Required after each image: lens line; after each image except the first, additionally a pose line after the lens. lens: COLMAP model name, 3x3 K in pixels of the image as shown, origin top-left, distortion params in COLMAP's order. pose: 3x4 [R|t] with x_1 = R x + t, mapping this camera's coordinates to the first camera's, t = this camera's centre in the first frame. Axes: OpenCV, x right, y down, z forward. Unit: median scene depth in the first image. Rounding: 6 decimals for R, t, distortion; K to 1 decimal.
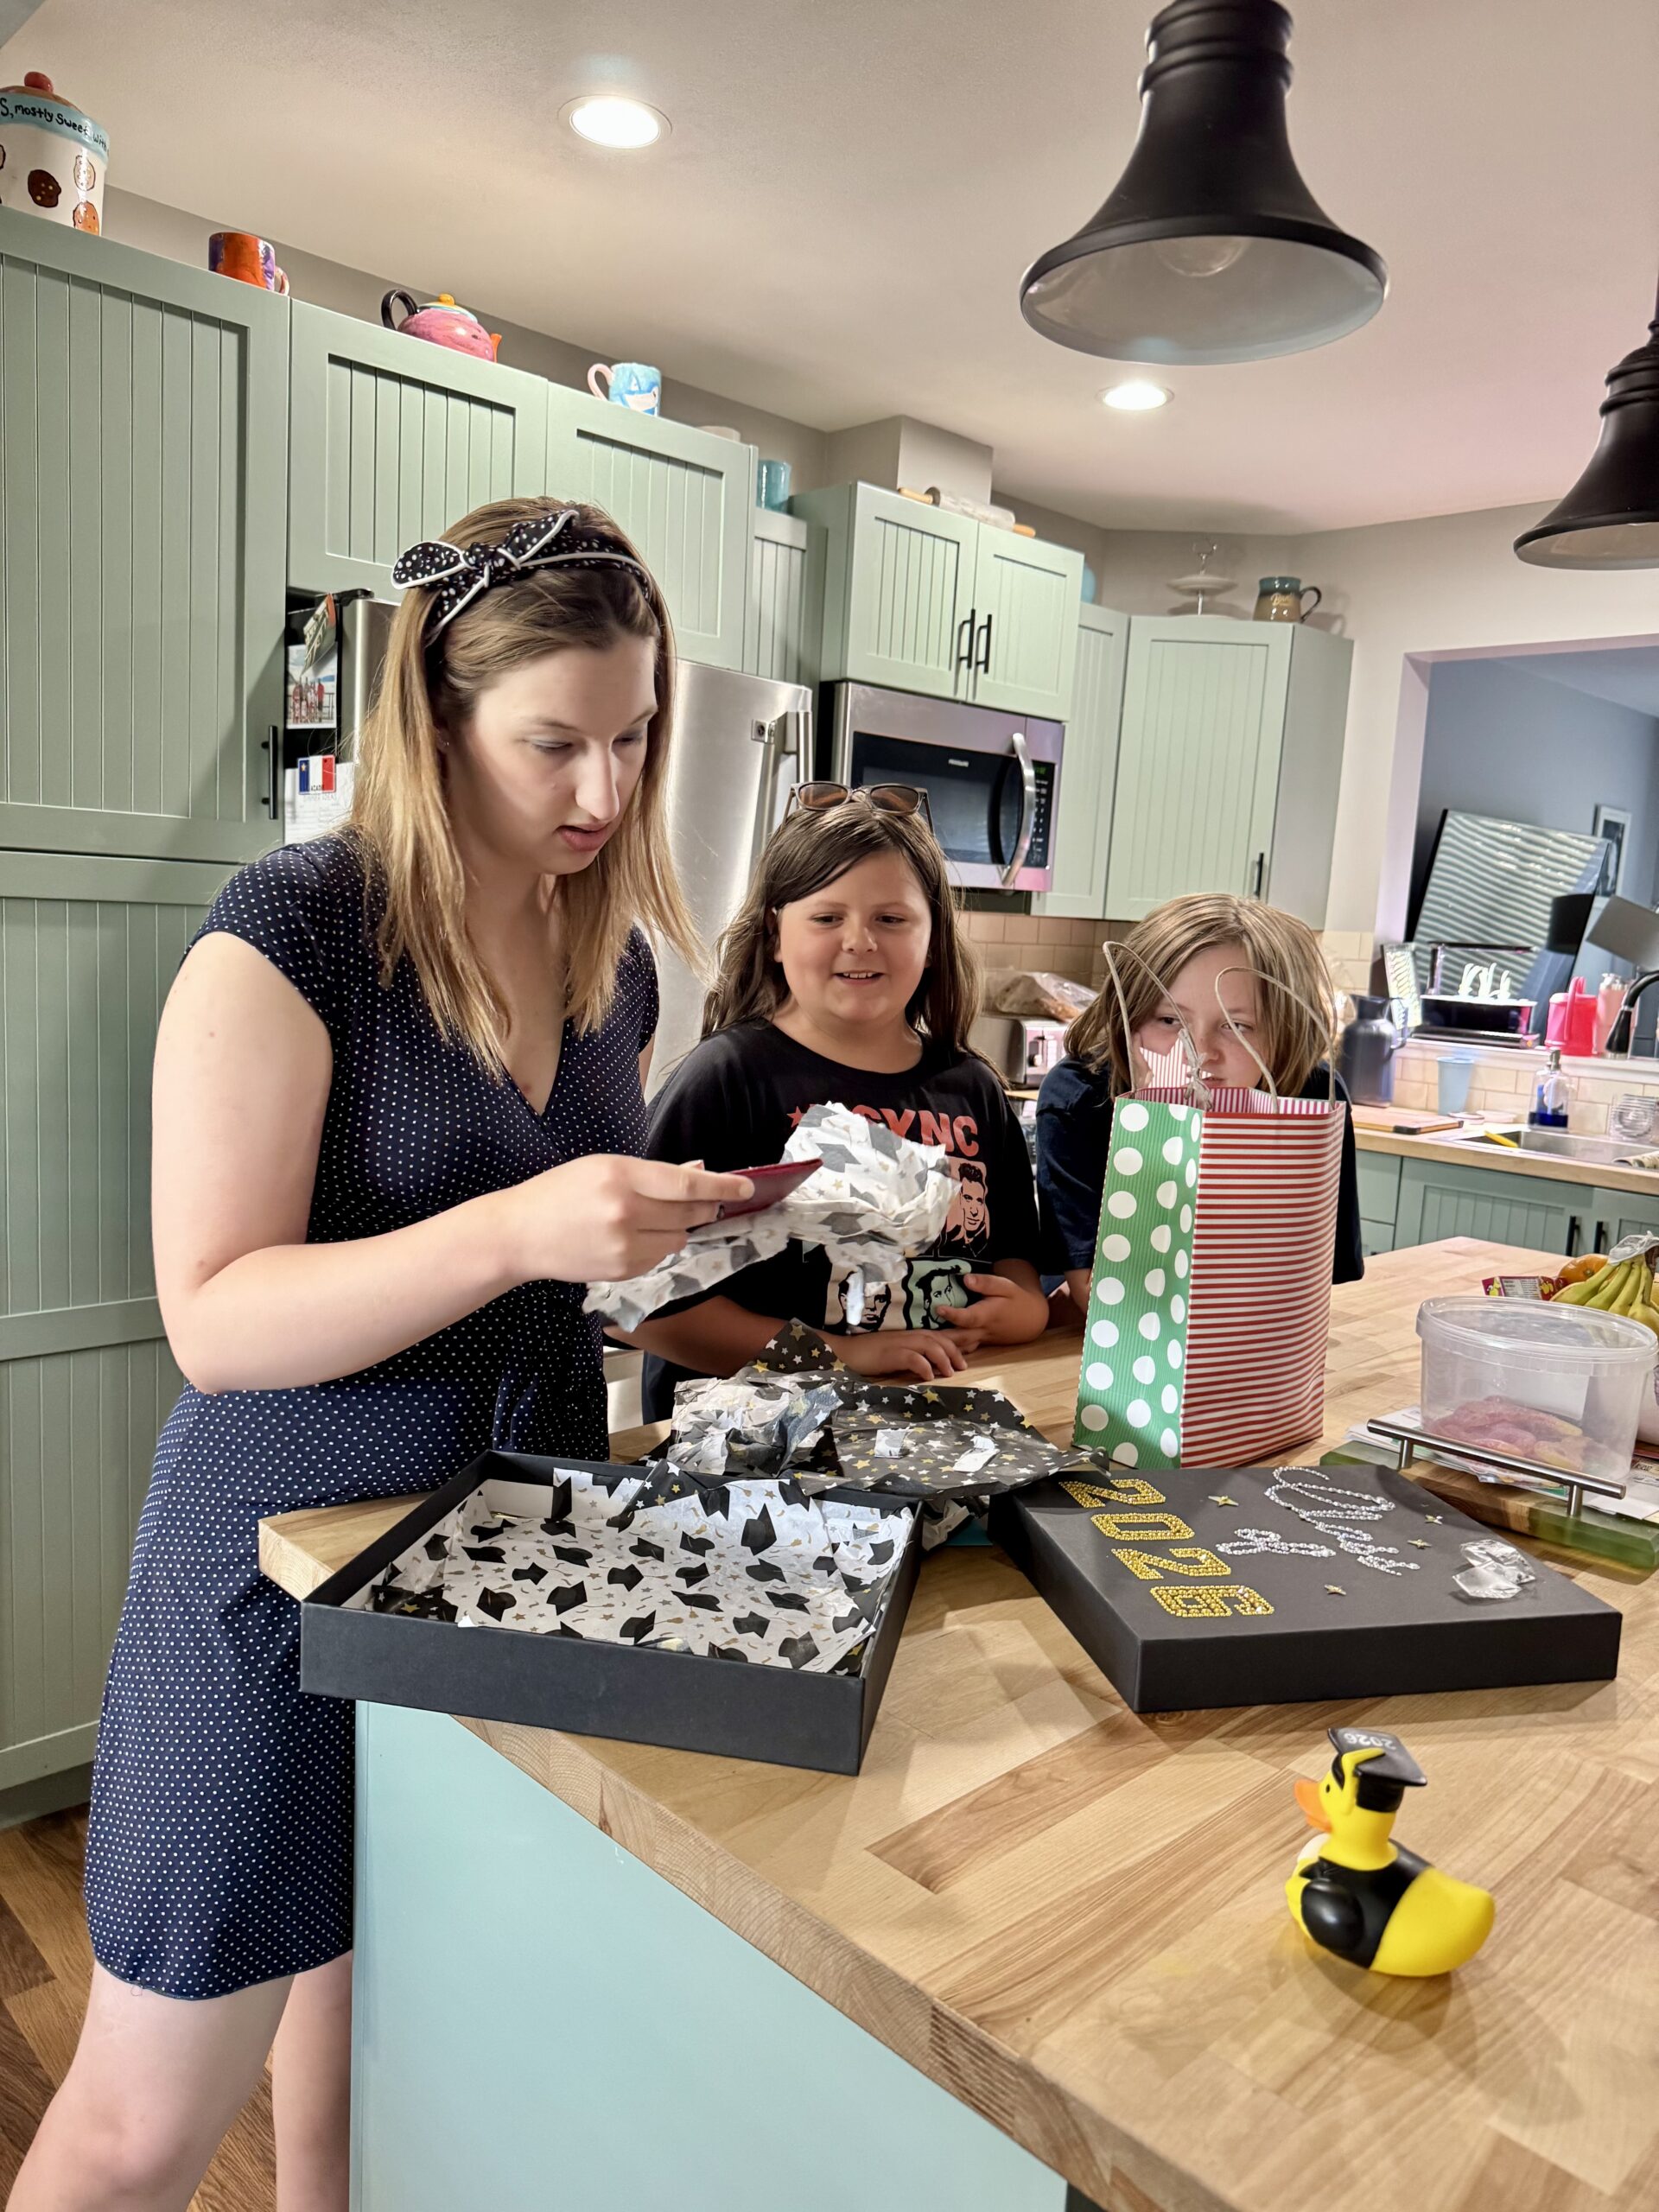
lens RADIAL K [[1590.9, 0, 819.7], [0, 1590.9, 1107.9], [0, 0, 1]] dist [0.007953, -0.029417]
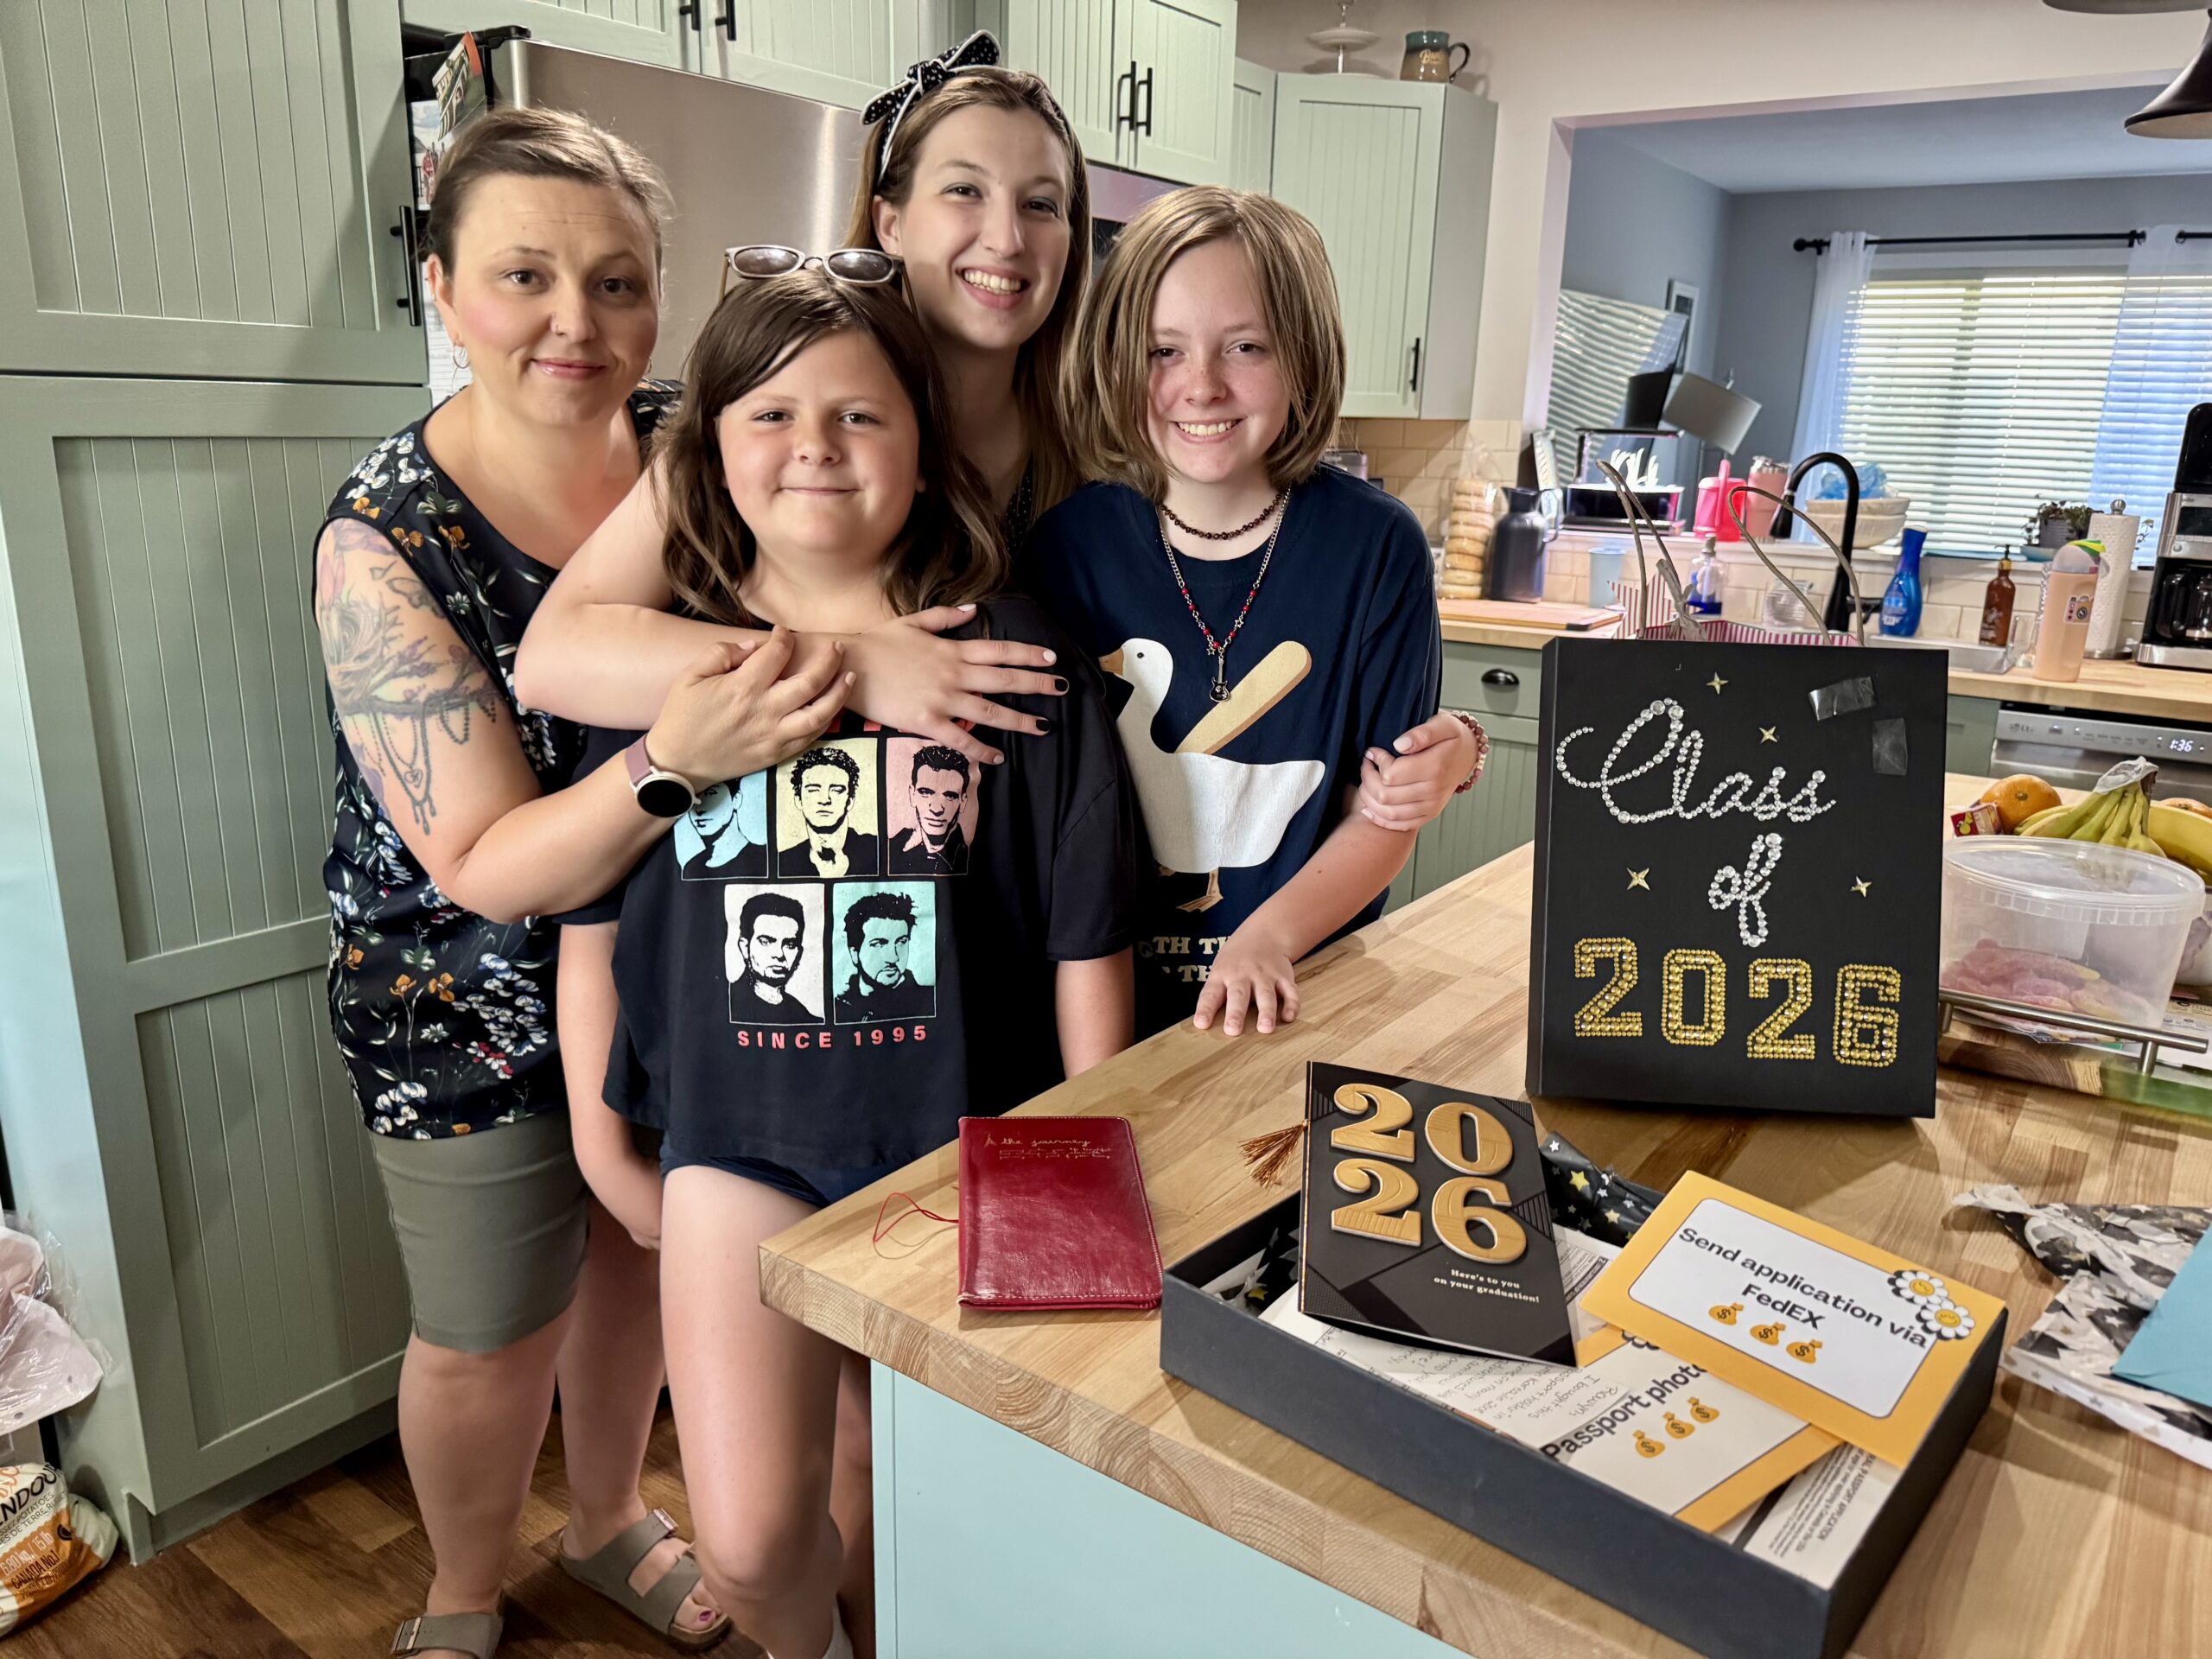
lens RADIAL K [[1590.9, 0, 1108.4], [0, 1590.9, 844.3], [0, 0, 1]] dist [0.007953, -0.029417]
pose [[0.983807, -0.072642, 0.163849, -0.094436], [0.047590, 0.987243, 0.151942, -0.017112], [-0.172796, -0.141684, 0.974714, 0.069878]]
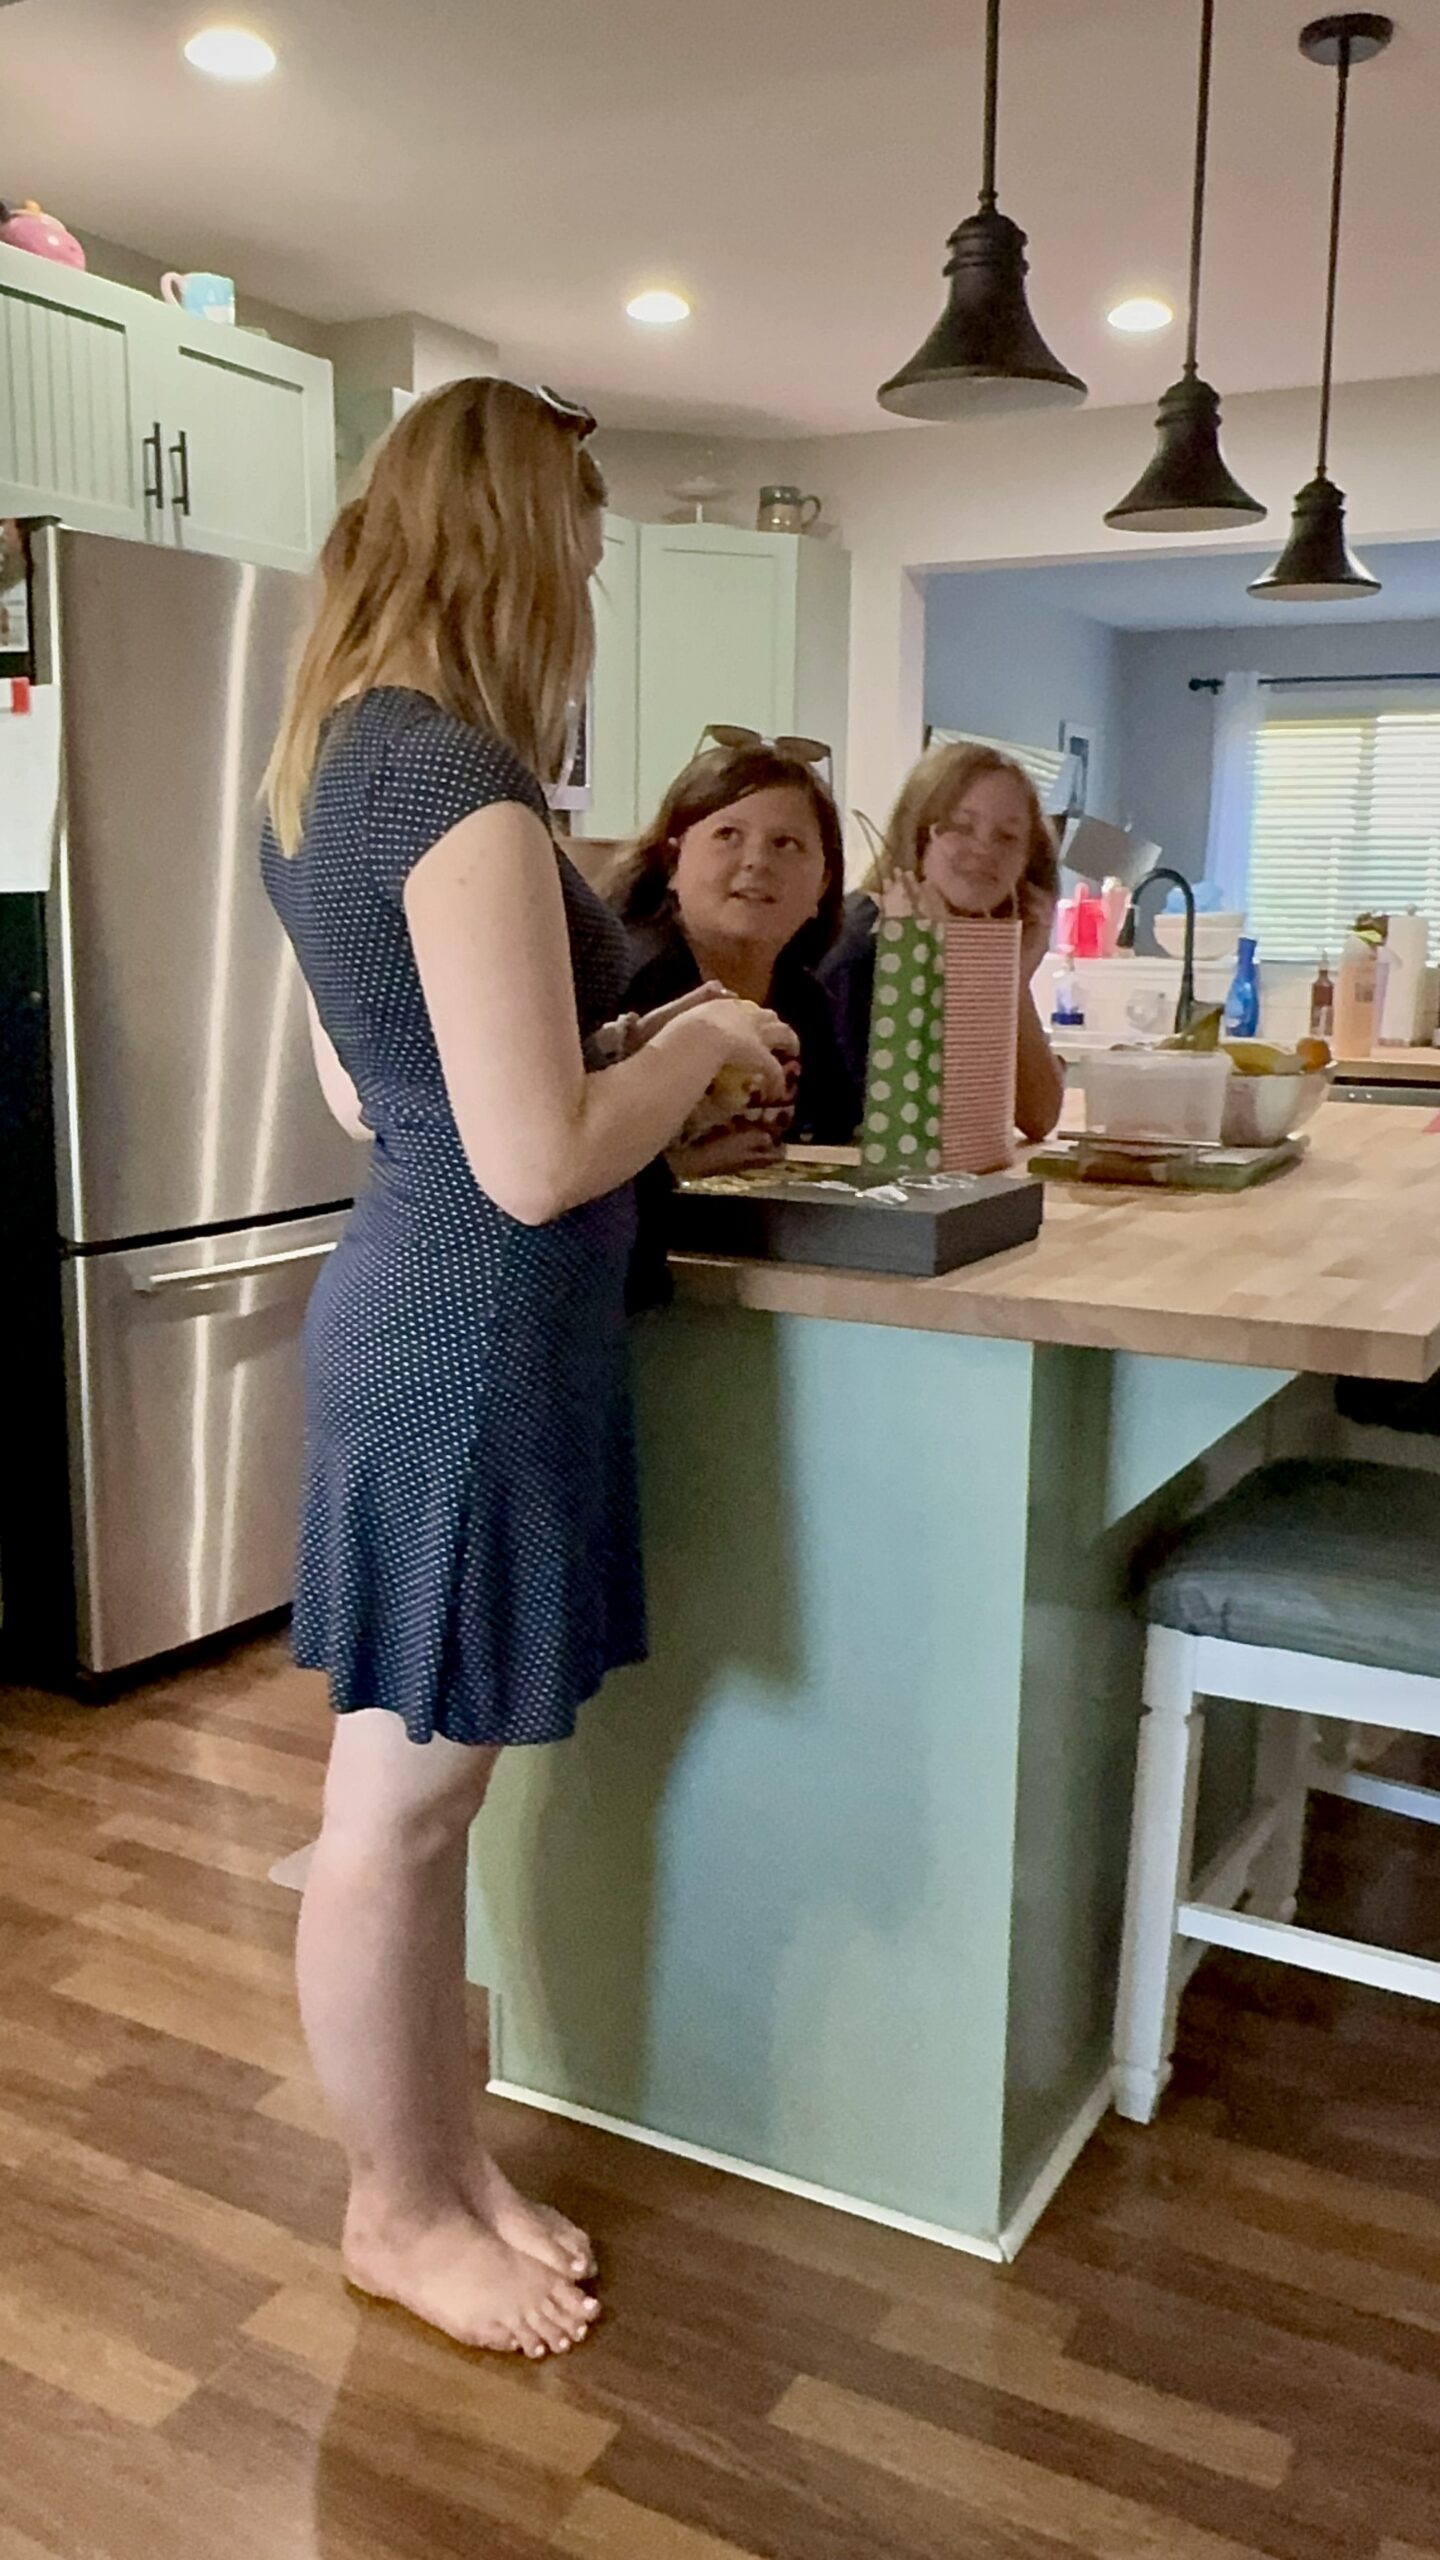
lens RADIAL K [[2080.0, 0, 725.5], [0, 2080.0, 1267.9], [0, 0, 1]] dist [-0.003538, -0.006072]
pose [[0.951426, -0.093005, 0.293494, -0.189606], [0.074985, 0.994576, 0.072088, 0.058963], [-0.298607, -0.046579, 0.953239, -0.269826]]
